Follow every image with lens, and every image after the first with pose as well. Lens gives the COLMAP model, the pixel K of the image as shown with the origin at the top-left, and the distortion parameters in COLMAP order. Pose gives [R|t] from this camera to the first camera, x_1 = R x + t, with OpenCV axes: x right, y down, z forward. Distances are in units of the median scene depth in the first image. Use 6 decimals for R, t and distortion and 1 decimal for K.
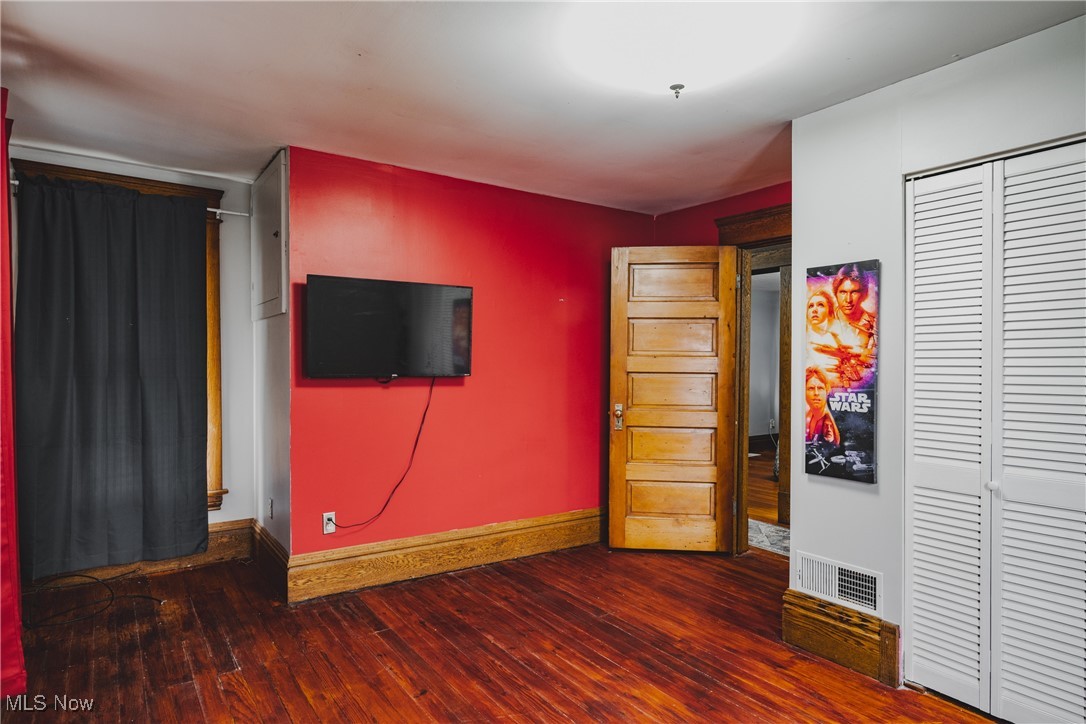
lens RADIAL K [[619.2, 0, 545.5], [0, 619.2, 360.4], [0, 0, 1]] dist [-0.014410, 0.004343]
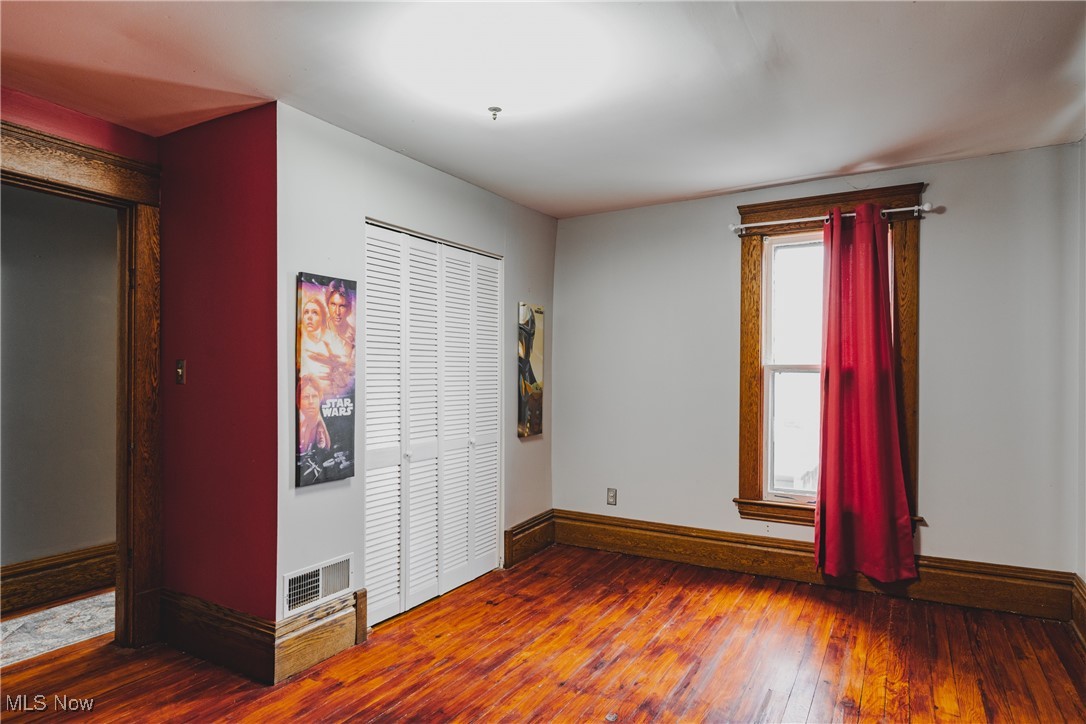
lens RADIAL K [[619.2, 0, 546.2], [0, 619.2, 370.0], [0, 0, 1]] dist [-0.014410, 0.004343]
pose [[-0.425245, -0.000208, 0.905078, -0.632155], [-0.007442, 0.999967, -0.003267, 0.003262], [-0.905048, -0.008125, -0.425233, 1.116017]]
